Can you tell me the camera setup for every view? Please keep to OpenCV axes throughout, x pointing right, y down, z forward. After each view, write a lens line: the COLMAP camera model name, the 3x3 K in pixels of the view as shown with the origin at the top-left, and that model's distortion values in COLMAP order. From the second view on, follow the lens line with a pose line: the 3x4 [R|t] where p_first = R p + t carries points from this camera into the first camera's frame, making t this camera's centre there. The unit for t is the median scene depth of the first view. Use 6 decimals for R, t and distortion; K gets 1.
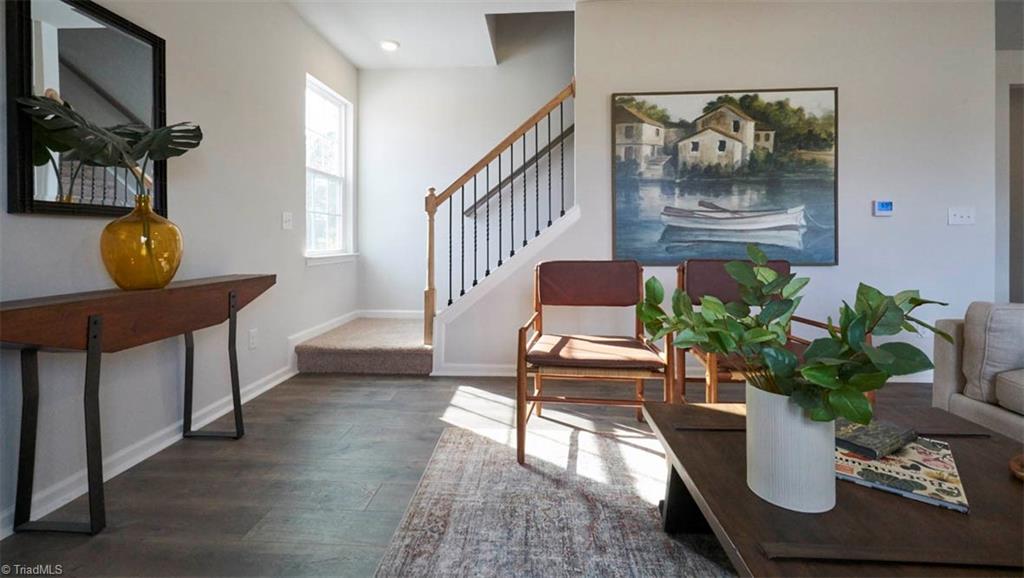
lens RADIAL K [[457.2, 0, 505.7], [0, 457.2, 240.6], [0, 0, 1]] dist [-0.000020, -0.000334]
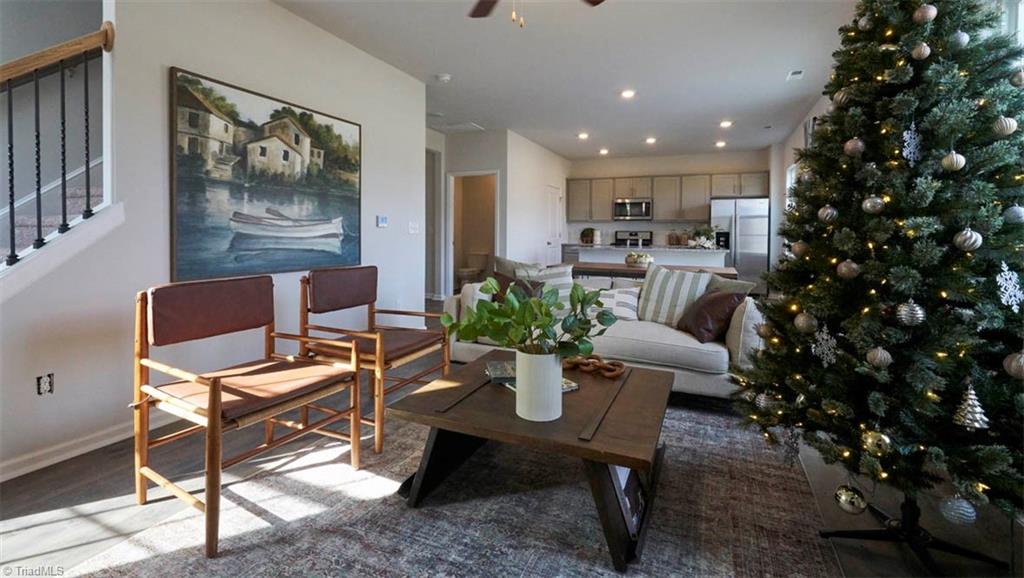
lens RADIAL K [[457.2, 0, 505.7], [0, 457.2, 240.6], [0, 0, 1]] dist [-0.000020, -0.000334]
pose [[0.346298, -0.009934, 0.938072, -0.321052], [-0.005082, 0.999909, 0.012465, -0.031898], [-0.938111, -0.009084, 0.346216, 0.180332]]
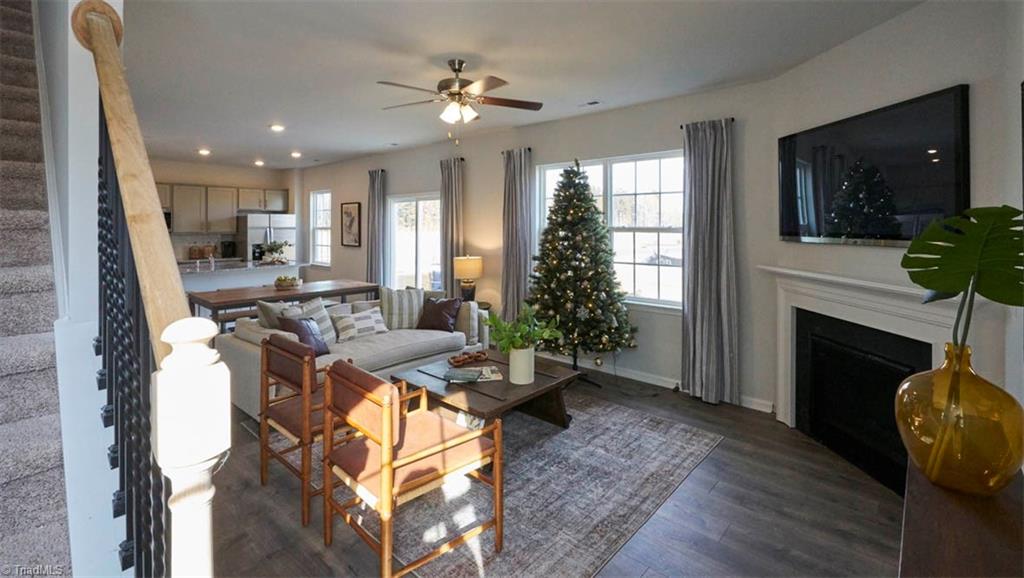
lens RADIAL K [[461.5, 0, 512.6], [0, 461.5, 220.8], [0, 0, 1]] dist [0.000447, 0.000136]
pose [[-0.788066, 0.006975, 0.615551, -0.414414], [0.006595, 0.999974, -0.002888, -0.171790], [-0.615555, 0.001784, -0.788092, 1.154841]]
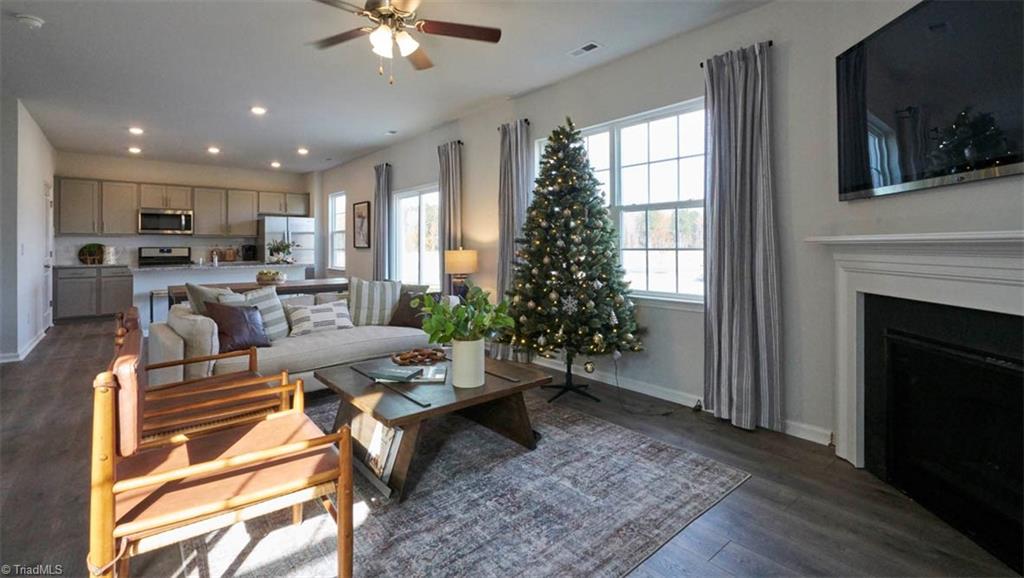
lens RADIAL K [[457.2, 0, 505.7], [0, 457.2, 240.6], [0, 0, 1]] dist [-0.000020, -0.000334]
pose [[-0.696210, 0.013698, 0.717708, -0.399680], [0.009849, 0.999906, -0.009530, -0.052671], [-0.717771, 0.000433, -0.696279, 0.826941]]
